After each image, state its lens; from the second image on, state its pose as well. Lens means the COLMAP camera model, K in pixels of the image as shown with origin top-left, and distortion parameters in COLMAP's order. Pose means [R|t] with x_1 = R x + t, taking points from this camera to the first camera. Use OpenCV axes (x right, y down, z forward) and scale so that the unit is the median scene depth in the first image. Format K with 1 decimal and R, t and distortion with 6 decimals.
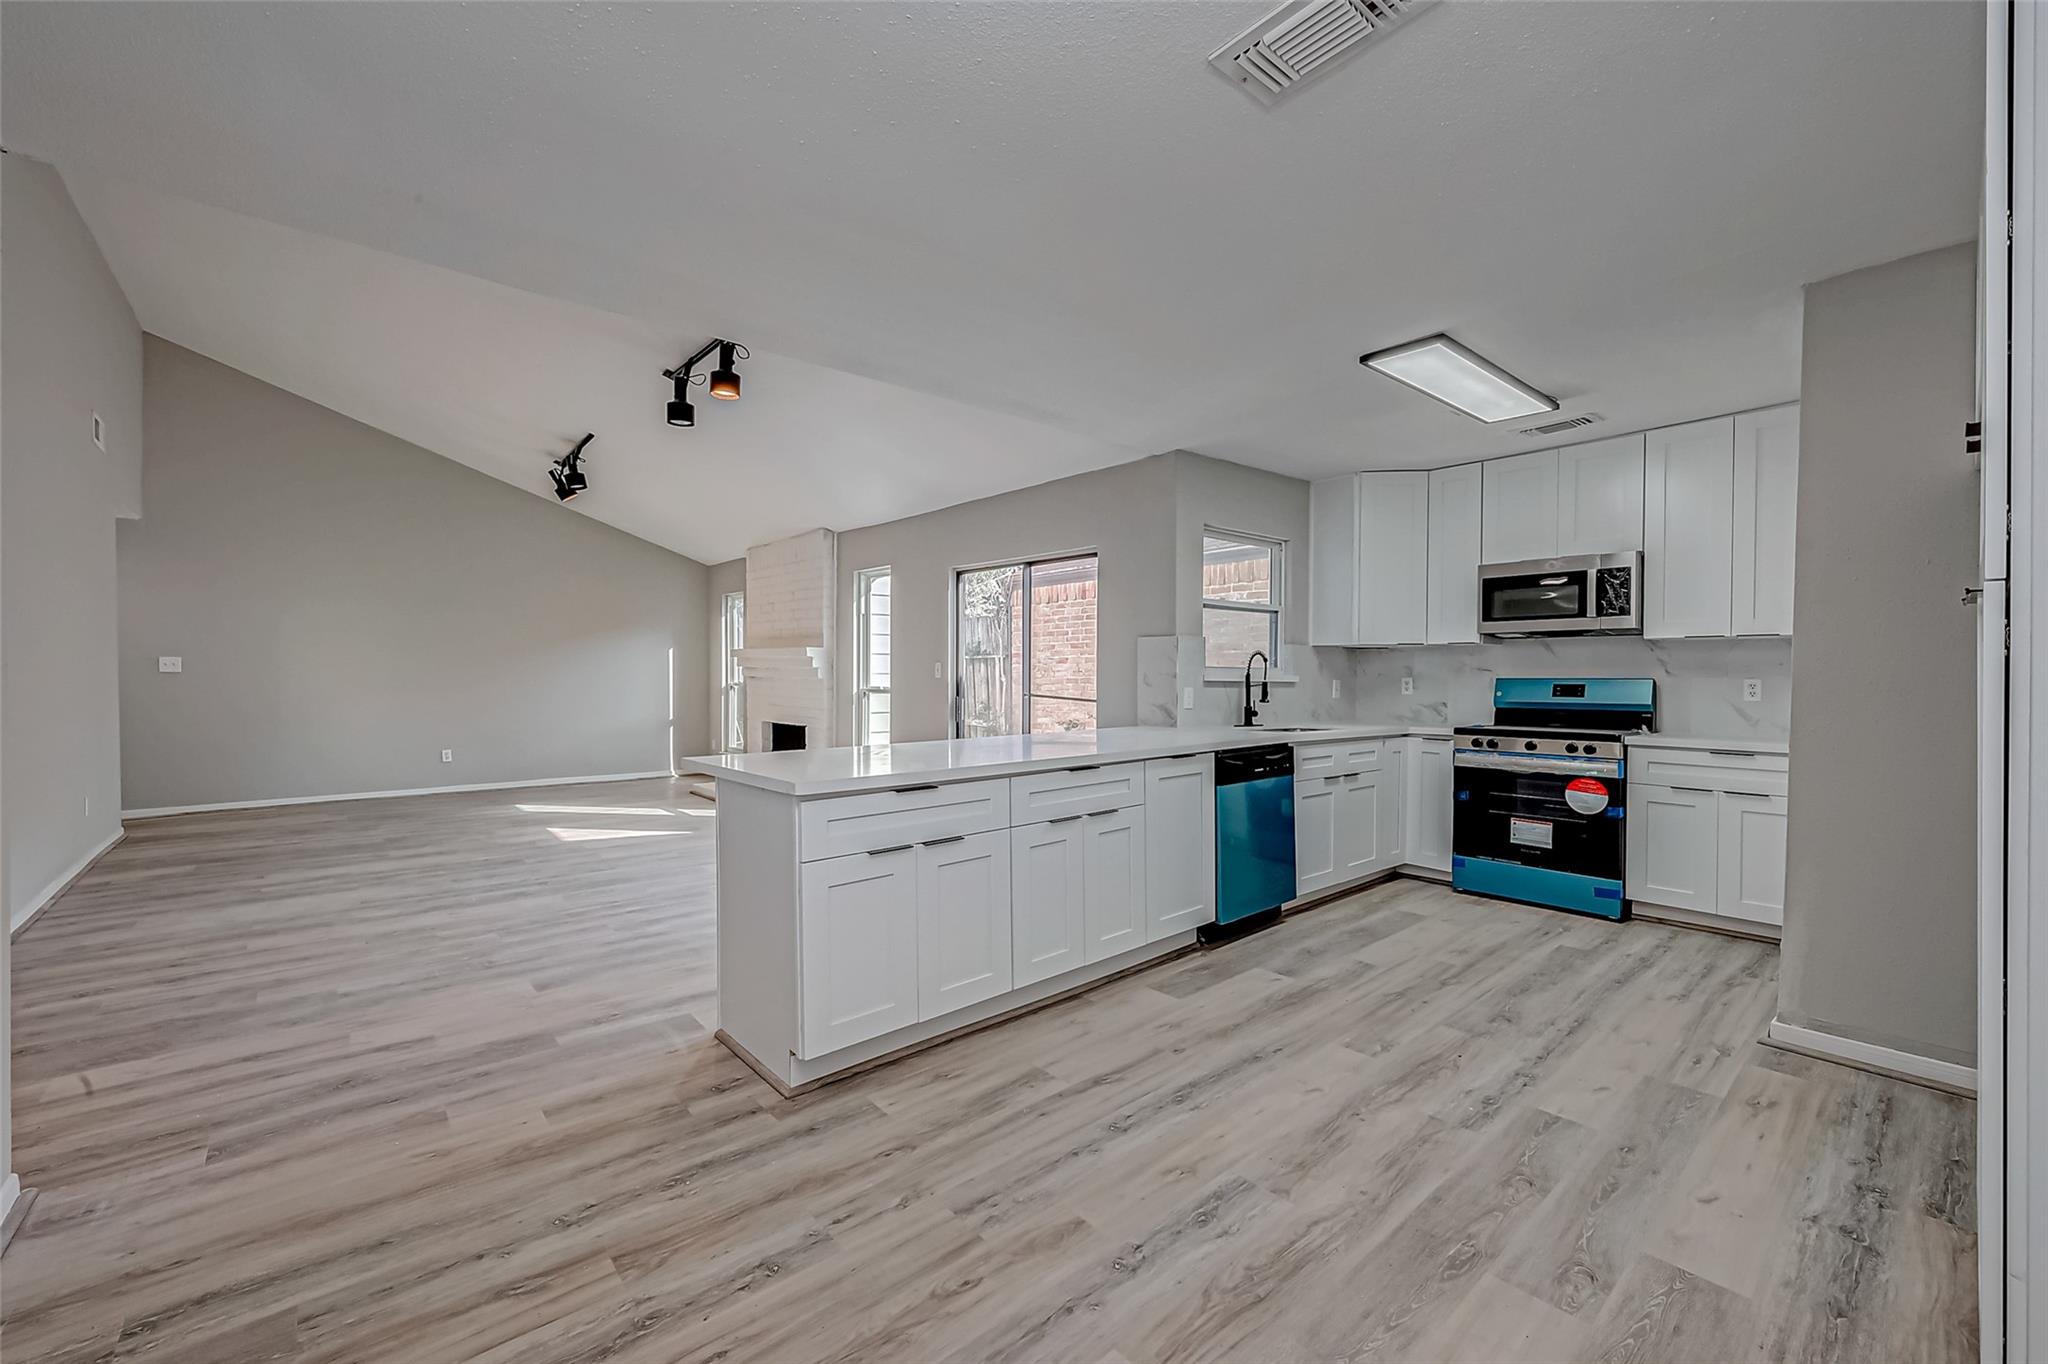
lens RADIAL K [[818.6, 0, 1034.3], [0, 818.6, 683.7], [0, 0, 1]] dist [0.000195, 0.000876]
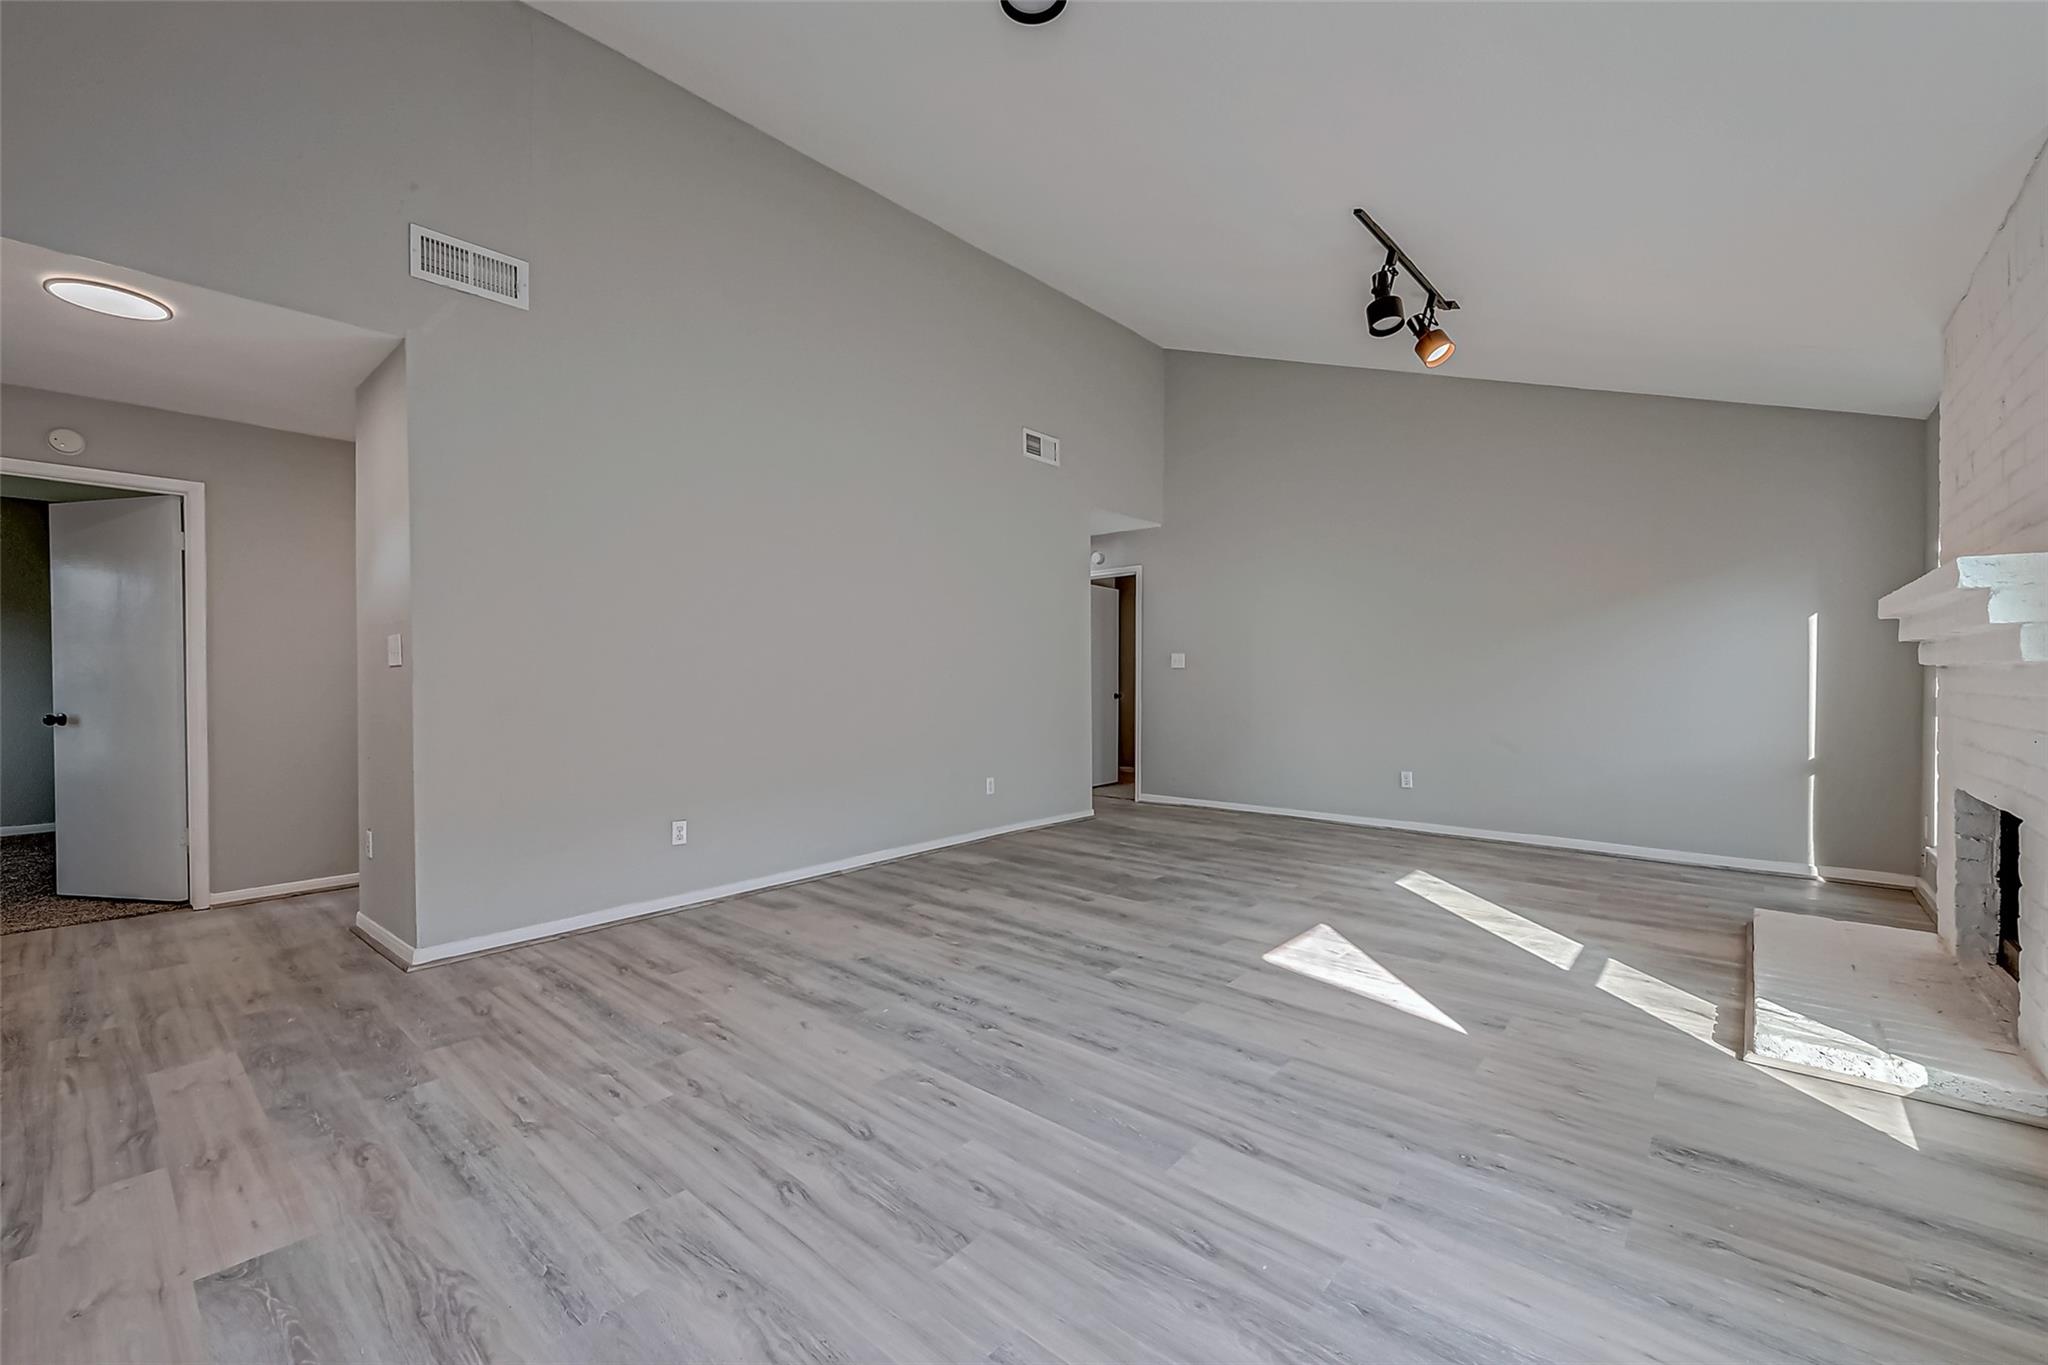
lens RADIAL K [[834.5, 0, 1032.7], [0, 834.5, 683.2], [0, 0, 1]] dist [-0.001912, -0.000033]
pose [[0.145753, 0.004177, -0.989312, -0.036003], [-0.015447, 0.999879, 0.001945, 0.009745], [0.989200, 0.014999, 0.145800, 1.039013]]
